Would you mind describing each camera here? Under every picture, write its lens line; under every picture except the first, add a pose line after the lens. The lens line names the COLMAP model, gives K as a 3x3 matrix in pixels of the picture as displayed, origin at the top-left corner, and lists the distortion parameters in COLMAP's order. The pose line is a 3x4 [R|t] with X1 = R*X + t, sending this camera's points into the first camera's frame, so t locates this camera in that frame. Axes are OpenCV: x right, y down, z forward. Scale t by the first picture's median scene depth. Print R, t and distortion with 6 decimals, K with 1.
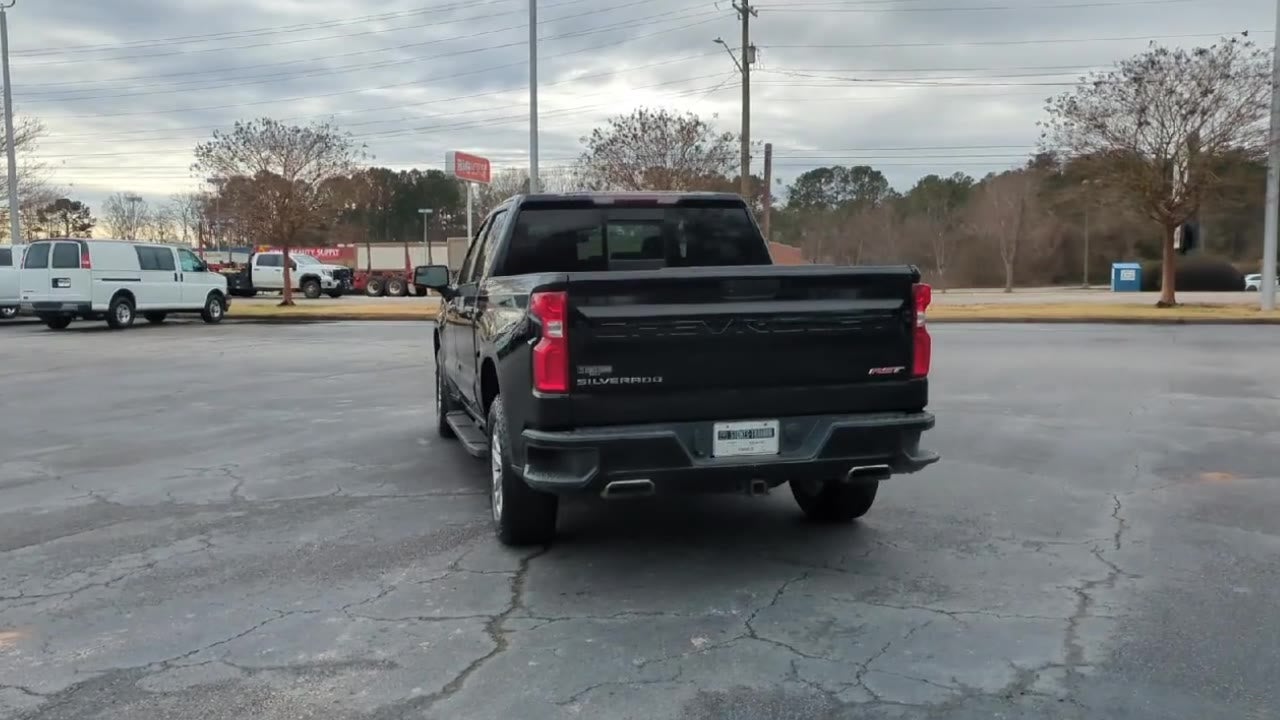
lens RADIAL K [[1110.7, 0, 631.7], [0, 1110.7, 358.2], [0, 0, 1]] dist [0.074545, -0.087162]
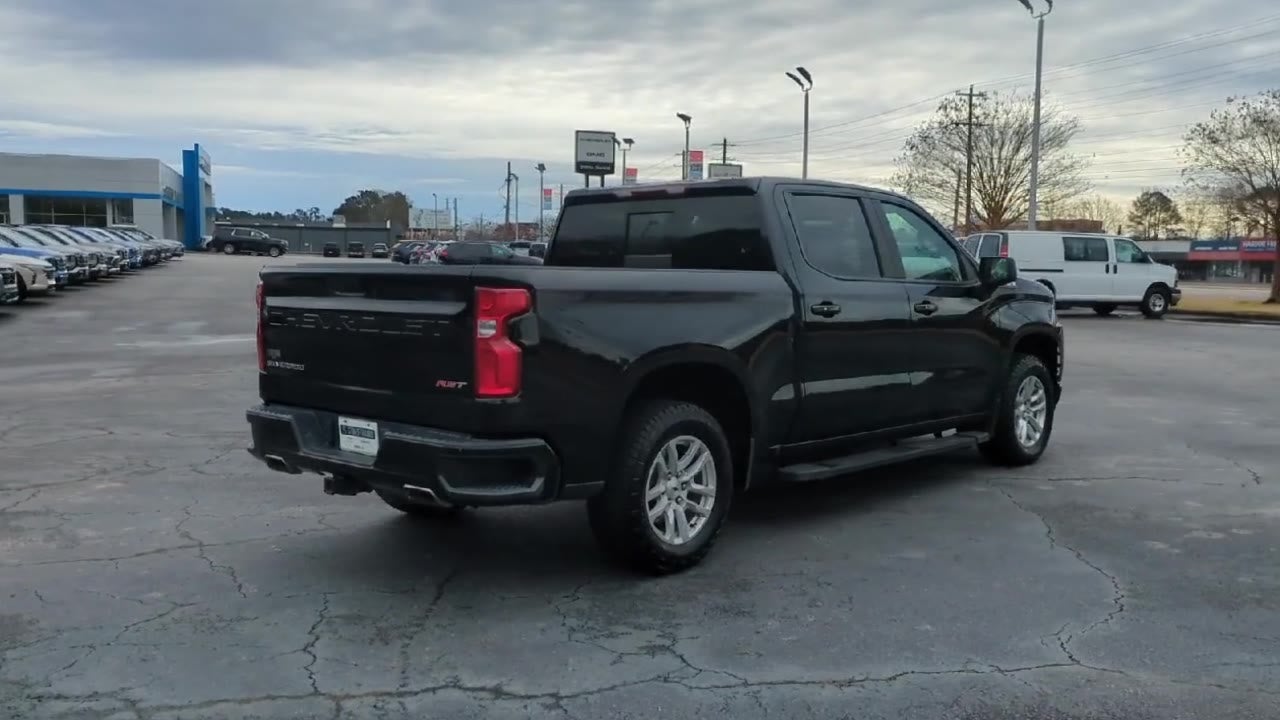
lens RADIAL K [[1110.7, 0, 631.7], [0, 1110.7, 358.2], [0, 0, 1]] dist [0.074545, -0.087162]
pose [[0.542223, 0.081535, -0.836269, 0.152464], [-0.073921, 0.996051, 0.049184, -0.009236], [0.836977, 0.035149, 0.546109, 0.094427]]
